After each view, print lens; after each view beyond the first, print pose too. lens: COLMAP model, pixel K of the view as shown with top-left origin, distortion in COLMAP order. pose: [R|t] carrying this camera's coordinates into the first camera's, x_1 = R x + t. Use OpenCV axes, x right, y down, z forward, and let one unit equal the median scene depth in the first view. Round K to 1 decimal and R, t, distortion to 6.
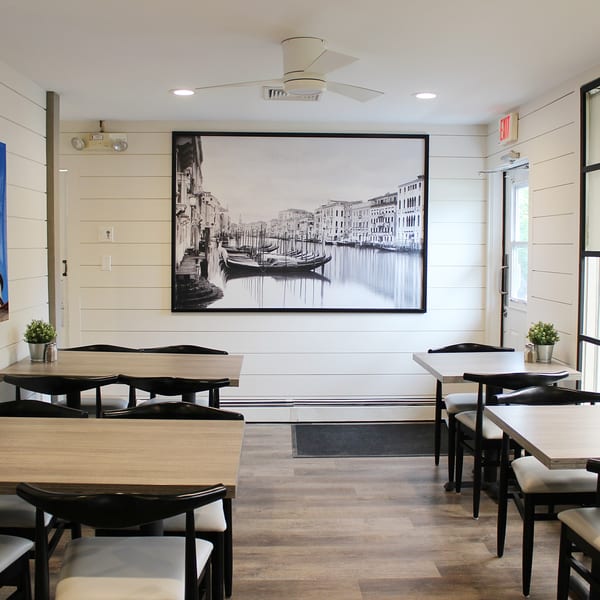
lens RADIAL K [[738.3, 0, 300.0], [0, 738.3, 300.0], [0, 0, 1]] dist [-0.140088, -0.004458]
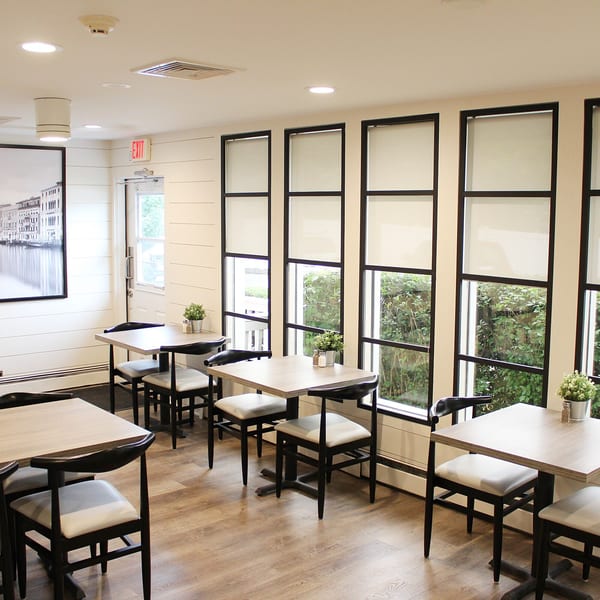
lens RADIAL K [[738.3, 0, 300.0], [0, 738.3, 300.0], [0, 0, 1]] dist [-0.140088, -0.004458]
pose [[0.772830, -0.071190, 0.630608, -0.282221], [0.035949, 0.997004, 0.068495, -0.046729], [-0.633595, -0.030265, 0.773073, -0.148873]]
